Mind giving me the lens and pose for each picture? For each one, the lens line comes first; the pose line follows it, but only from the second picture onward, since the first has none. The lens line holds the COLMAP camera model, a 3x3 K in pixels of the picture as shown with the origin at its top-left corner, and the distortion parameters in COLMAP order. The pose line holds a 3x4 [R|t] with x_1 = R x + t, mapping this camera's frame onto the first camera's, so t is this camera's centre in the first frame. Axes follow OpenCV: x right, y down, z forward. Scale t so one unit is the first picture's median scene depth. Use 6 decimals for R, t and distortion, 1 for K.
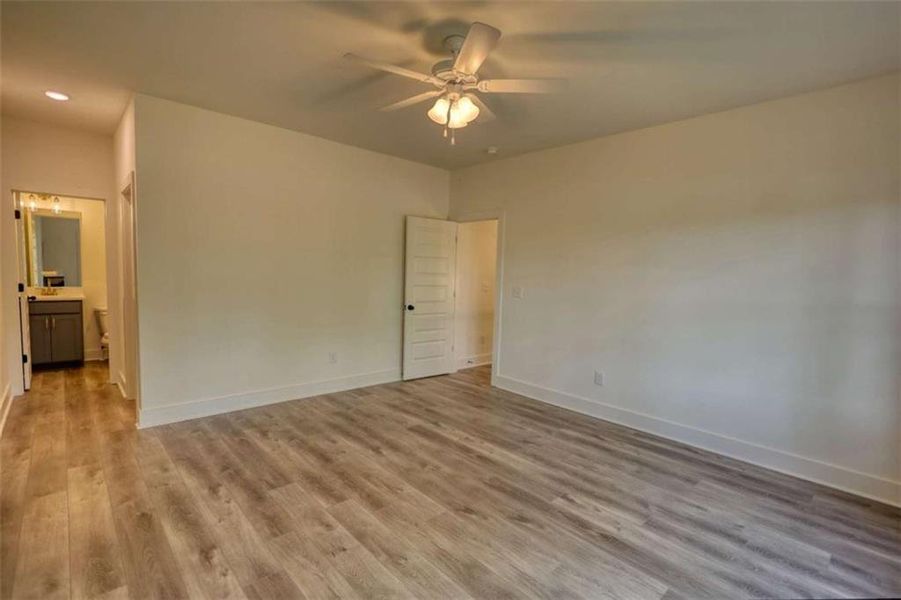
lens RADIAL K [[437.2, 0, 455.3], [0, 437.2, 298.0], [0, 0, 1]] dist [0.005948, 0.003164]
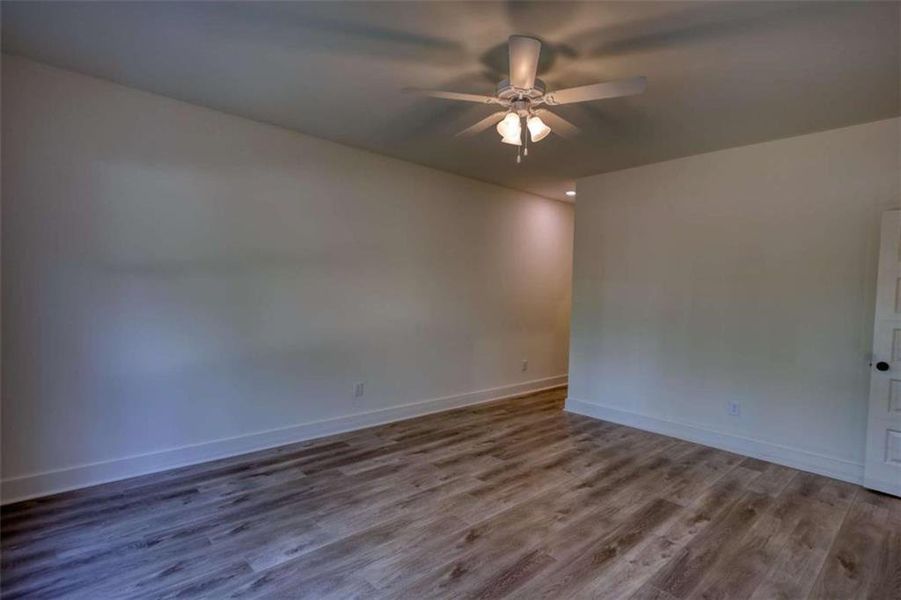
lens RADIAL K [[437.2, 0, 454.9], [0, 437.2, 302.2], [0, 0, 1]] dist [0.005948, 0.003164]
pose [[-0.014072, -0.007285, -0.999874, 0.749485], [-0.087307, 0.996163, -0.006029, -0.004404], [0.996082, 0.087211, -0.014654, 0.720996]]
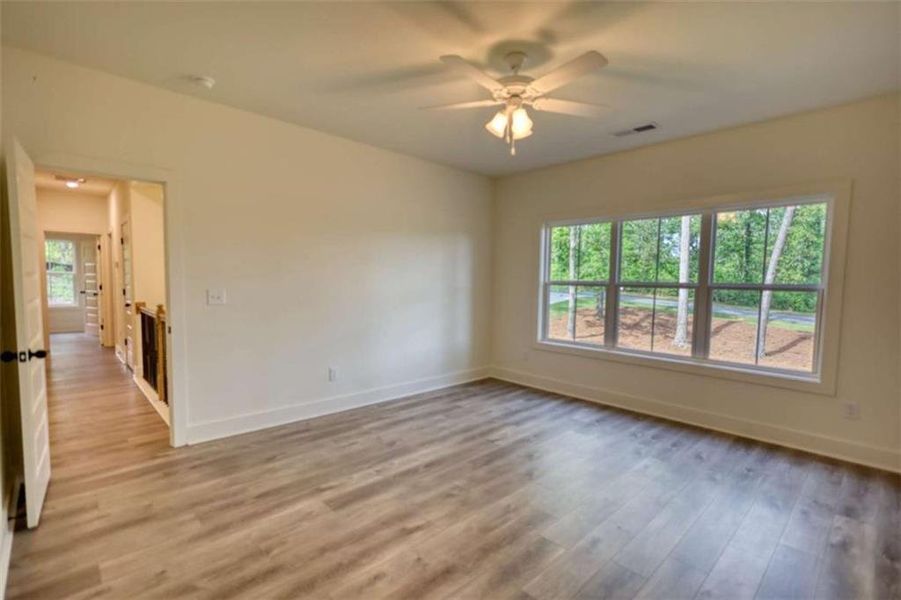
lens RADIAL K [[437.2, 0, 450.5], [0, 437.2, 305.1], [0, 0, 1]] dist [0.005948, 0.003164]
pose [[-0.045387, -0.093371, 0.994596, -0.860030], [0.042488, 0.994541, 0.095304, -0.077778], [-0.998065, 0.046584, -0.041172, 0.961839]]
